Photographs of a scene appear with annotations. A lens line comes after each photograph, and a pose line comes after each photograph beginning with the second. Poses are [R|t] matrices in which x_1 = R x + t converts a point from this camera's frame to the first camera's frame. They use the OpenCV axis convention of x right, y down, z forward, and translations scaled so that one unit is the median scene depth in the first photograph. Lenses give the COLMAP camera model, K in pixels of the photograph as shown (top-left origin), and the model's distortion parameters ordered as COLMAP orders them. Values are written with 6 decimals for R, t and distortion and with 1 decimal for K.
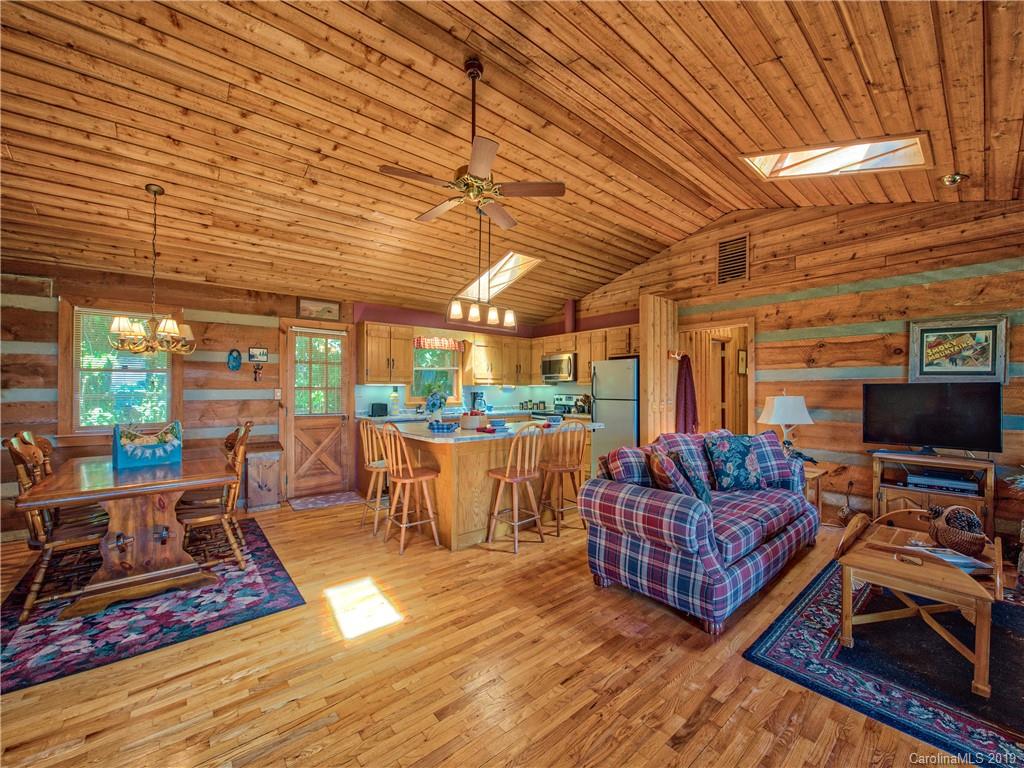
lens RADIAL K [[407.9, 0, 508.9], [0, 407.9, 389.3], [0, 0, 1]] dist [-0.018195, -0.000646]
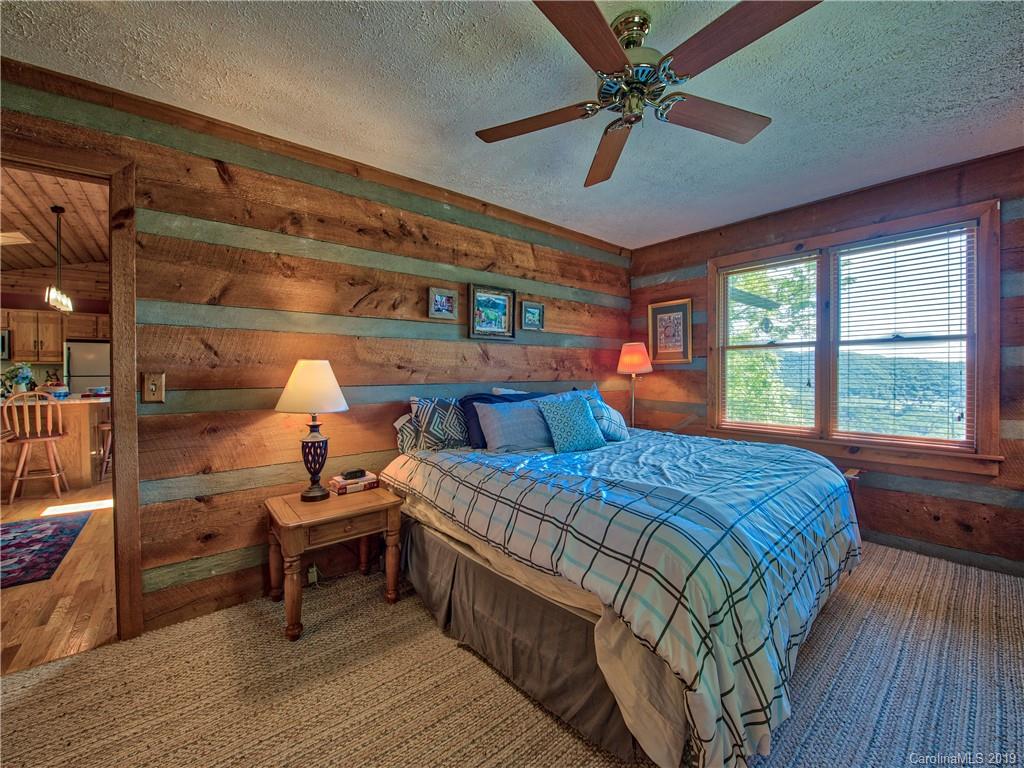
lens RADIAL K [[414.6, 0, 514.3], [0, 414.6, 373.7], [0, 0, 1]] dist [-0.029292, 0.000021]
pose [[0.004141, 0.001705, 0.999990, -1.548311], [0.008789, 0.999960, -0.001741, 0.053228], [-0.999953, 0.008796, 0.004126, -0.394917]]
